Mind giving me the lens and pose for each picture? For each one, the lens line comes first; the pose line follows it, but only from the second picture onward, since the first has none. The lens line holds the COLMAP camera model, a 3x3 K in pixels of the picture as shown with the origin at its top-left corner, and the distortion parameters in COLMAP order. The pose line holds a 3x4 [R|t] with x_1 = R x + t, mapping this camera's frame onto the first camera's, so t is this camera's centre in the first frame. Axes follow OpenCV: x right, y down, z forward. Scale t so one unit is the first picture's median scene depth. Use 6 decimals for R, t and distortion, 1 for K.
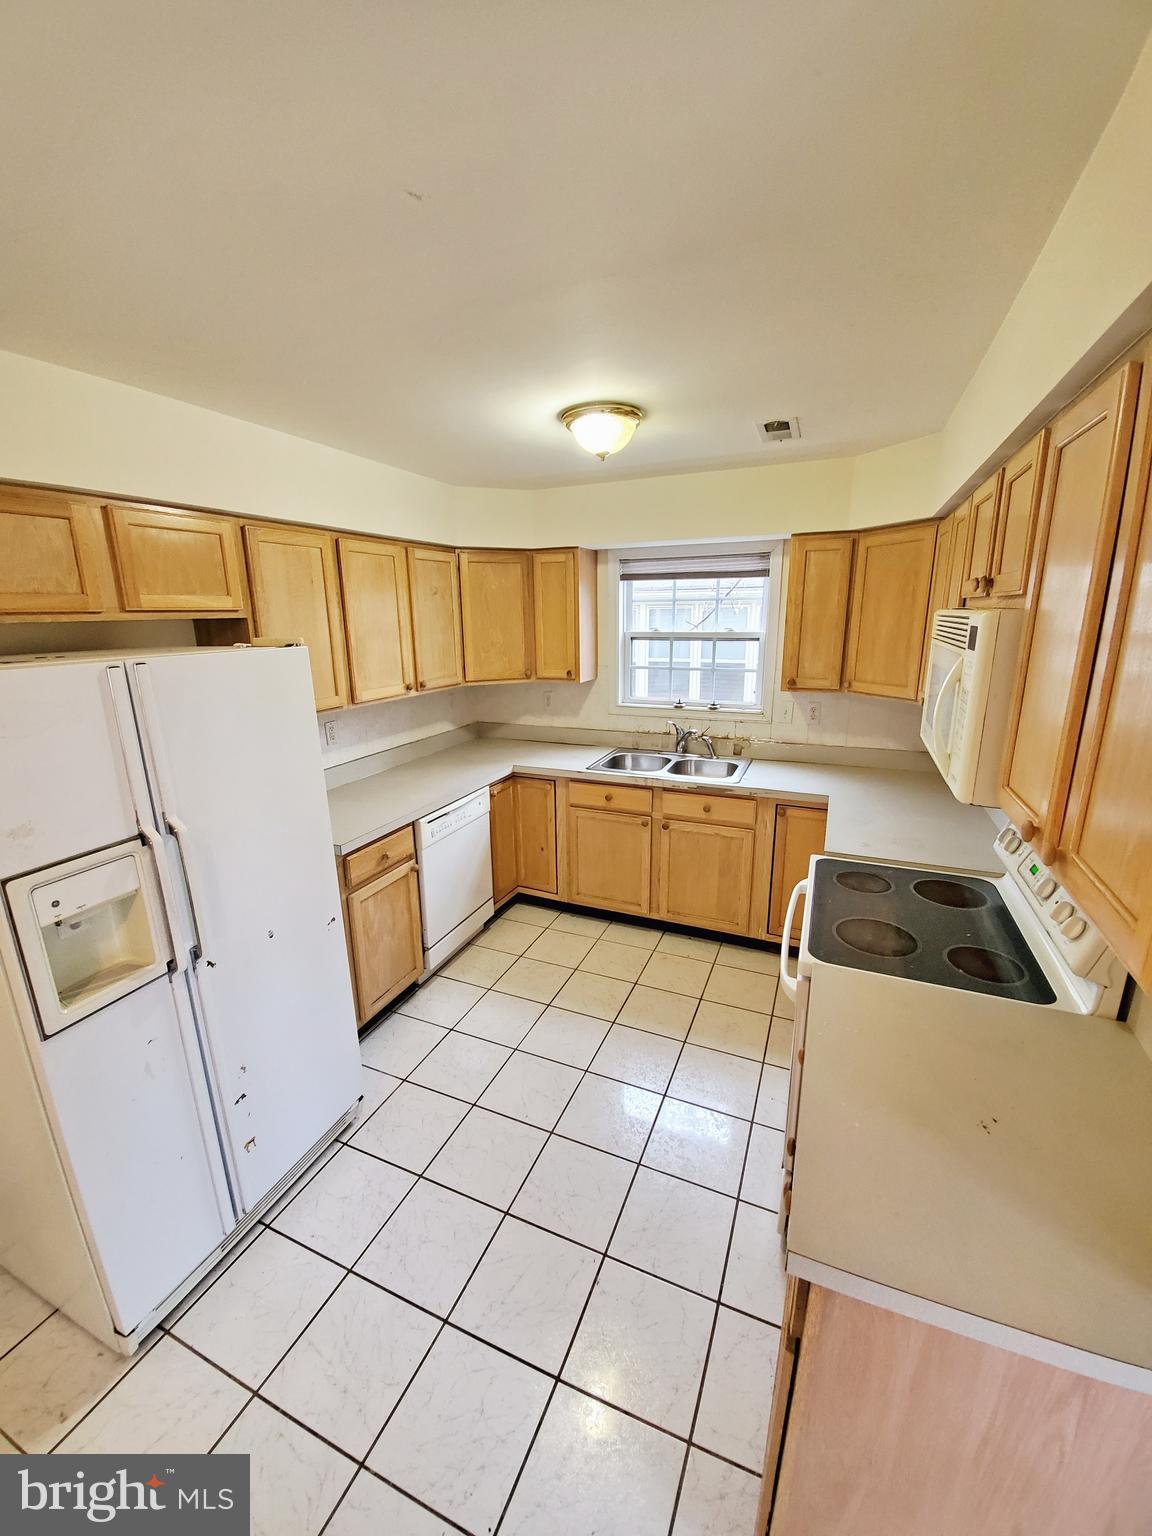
lens RADIAL K [[607.0, 0, 574.6], [0, 607.0, 764.3], [0, 0, 1]] dist [-0.005989, -0.001938]
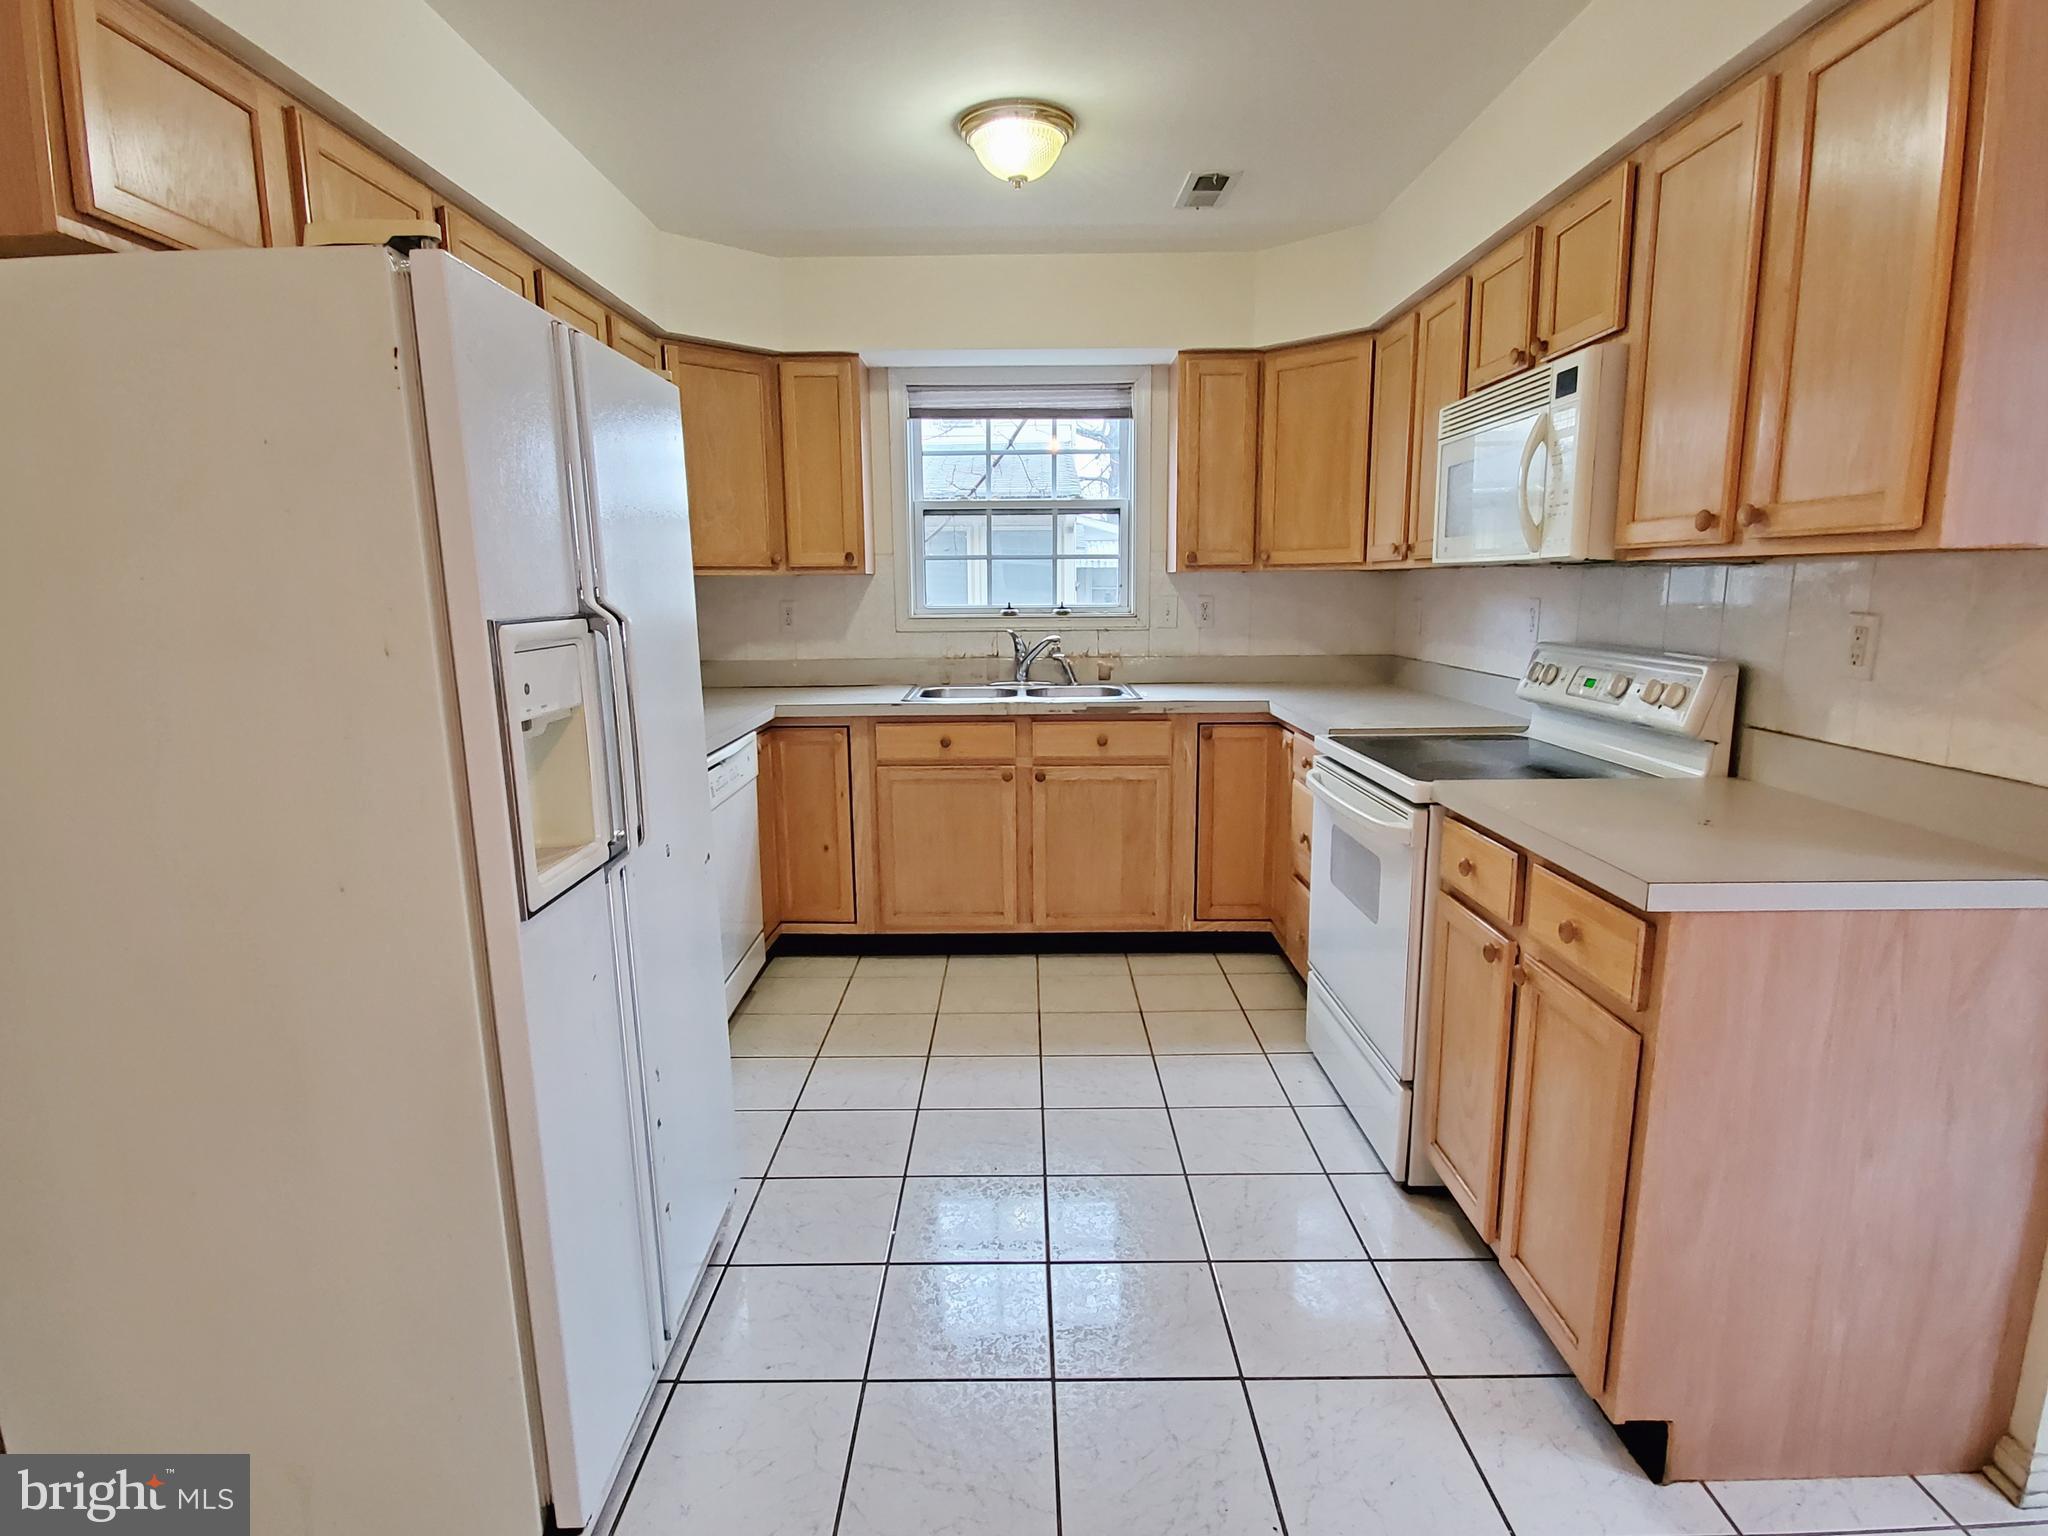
lens RADIAL K [[1078.4, 0, 1026.5], [0, 1078.4, 770.7], [0, 0, 1]] dist [0.001251, -0.001363]
pose [[0.915058, -0.064724, 0.398094, -0.324310], [0.096106, 0.993599, -0.059365, 0.162843], [-0.391703, 0.092582, 0.915422, -0.055503]]
